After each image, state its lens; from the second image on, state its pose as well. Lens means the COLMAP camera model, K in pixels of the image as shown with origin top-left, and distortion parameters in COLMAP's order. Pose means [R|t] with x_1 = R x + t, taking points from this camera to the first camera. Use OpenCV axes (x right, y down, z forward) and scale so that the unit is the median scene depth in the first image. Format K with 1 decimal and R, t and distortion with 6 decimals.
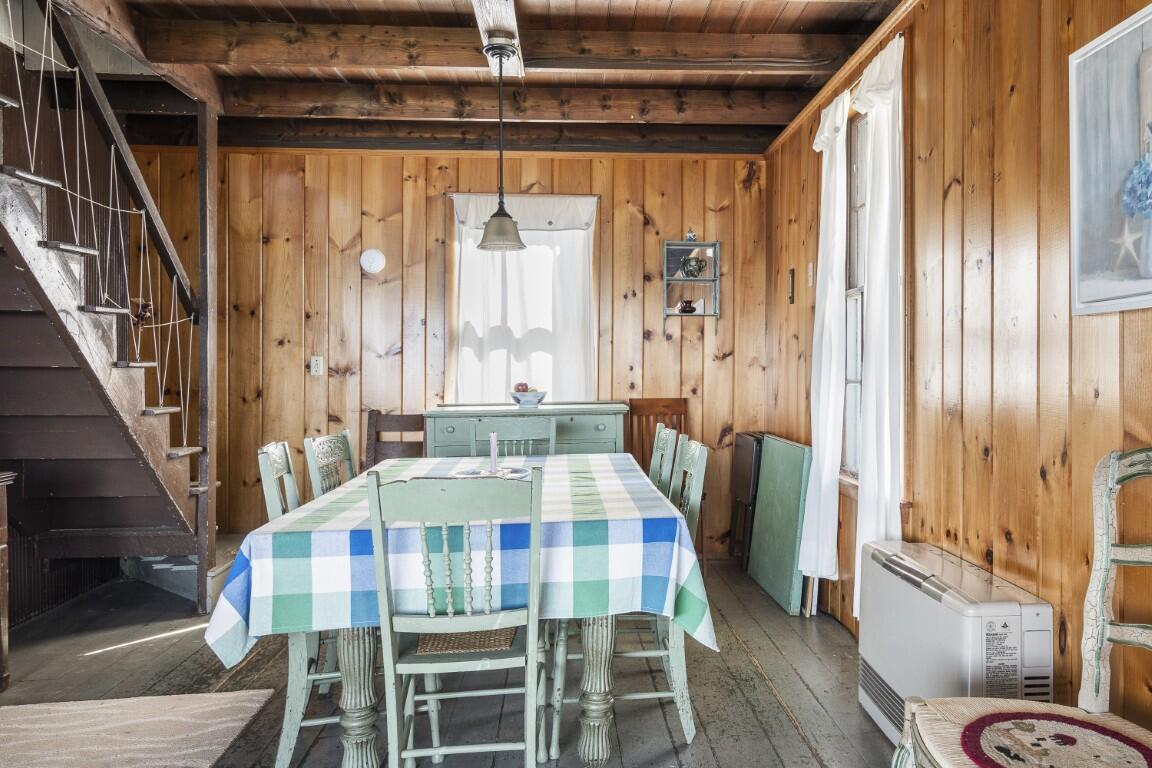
lens RADIAL K [[822.9, 0, 654.1], [0, 822.9, 366.8], [0, 0, 1]] dist [0.020613, 0.000718]
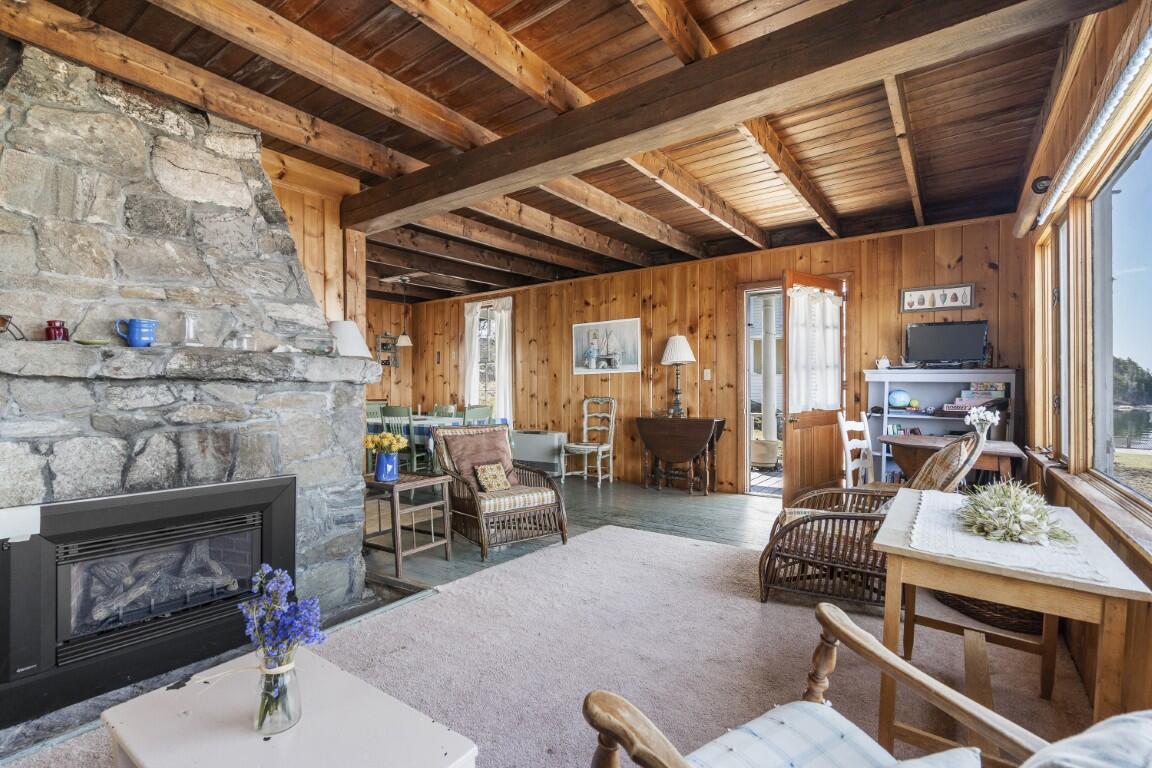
lens RADIAL K [[525.9, 0, 572.0], [0, 525.9, 388.1], [0, 0, 1]] dist [-0.002375, 0.001665]
pose [[0.668387, 0.003906, 0.743804, -0.866169], [0.004629, 0.999945, -0.009410, 0.024378], [-0.743800, 0.009732, 0.668332, -0.532751]]
